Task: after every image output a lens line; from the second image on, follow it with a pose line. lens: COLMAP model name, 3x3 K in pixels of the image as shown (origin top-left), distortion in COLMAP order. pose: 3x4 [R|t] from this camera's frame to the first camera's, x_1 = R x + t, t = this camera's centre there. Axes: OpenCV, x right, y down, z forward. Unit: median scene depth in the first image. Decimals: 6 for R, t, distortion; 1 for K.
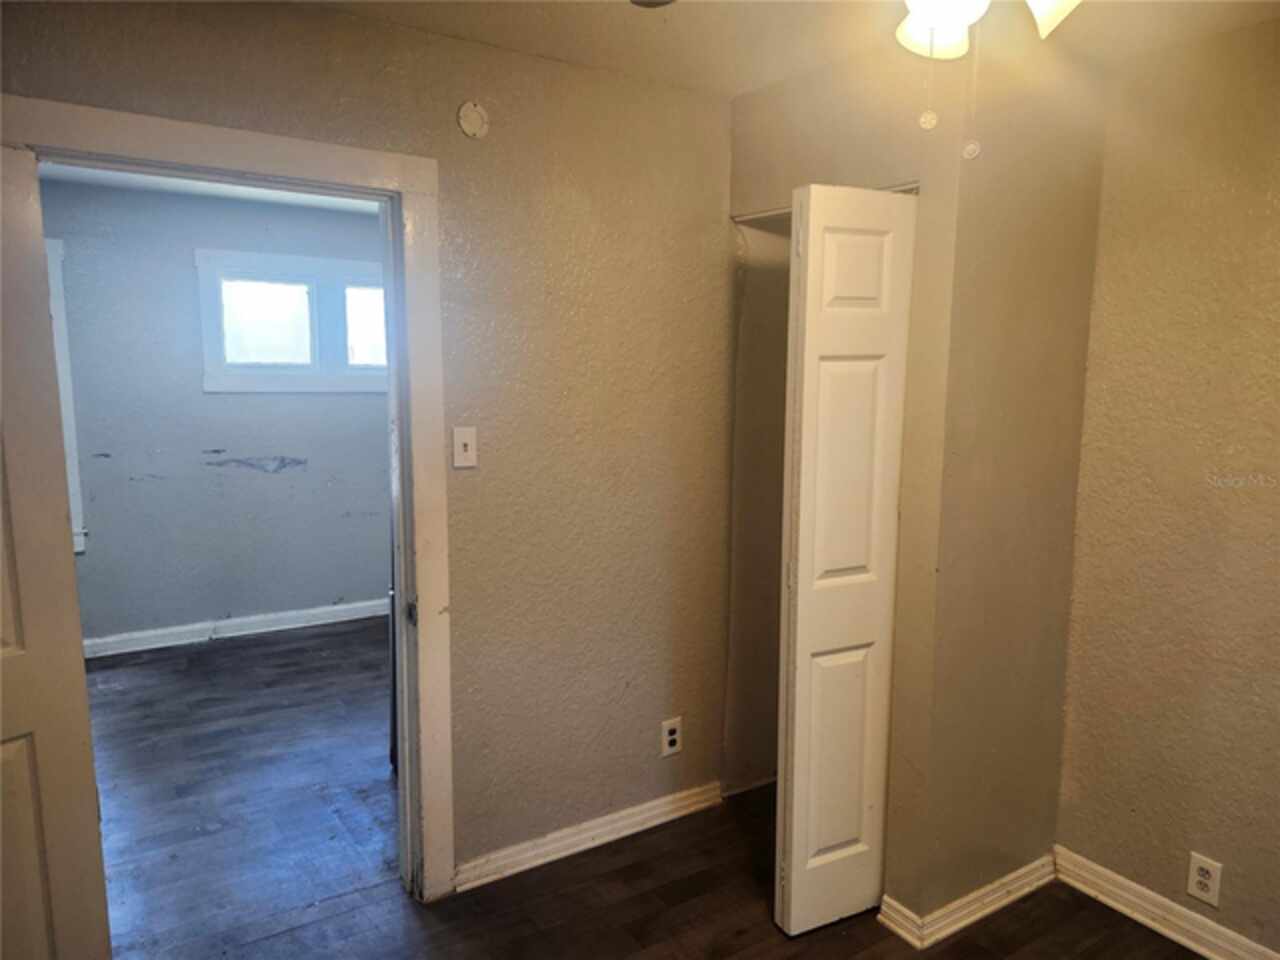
lens RADIAL K [[881.0, 0, 636.7], [0, 881.0, 491.0], [0, 0, 1]] dist [0.065832, -0.060732]
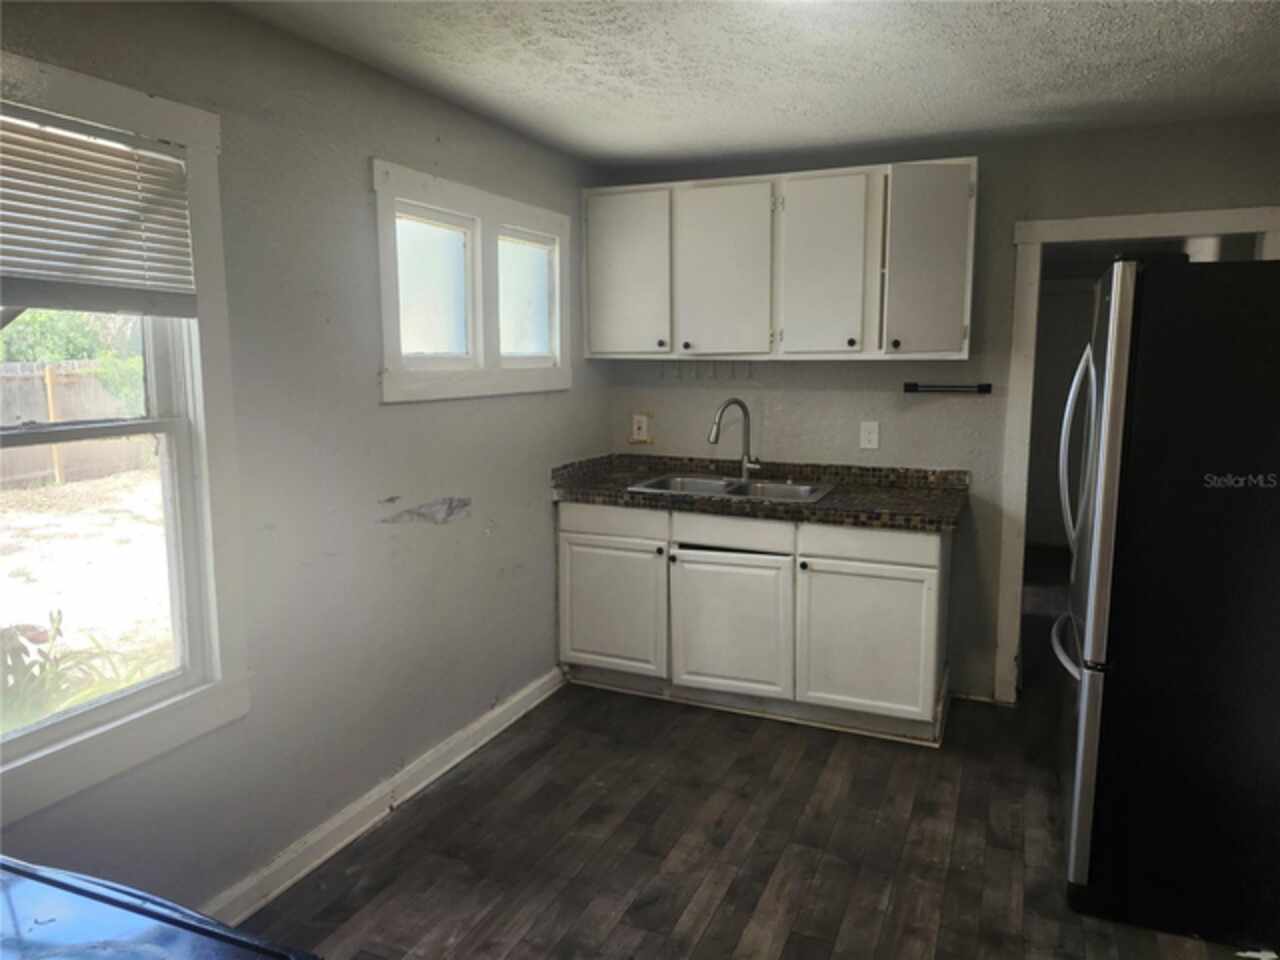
lens RADIAL K [[881.0, 0, 632.7], [0, 881.0, 474.5], [0, 0, 1]] dist [0.065832, -0.060732]
pose [[0.835311, -0.081768, 0.543662, -0.652406], [0.082482, 0.996324, 0.023121, -0.060853], [-0.543555, 0.025529, 0.838985, 0.400555]]
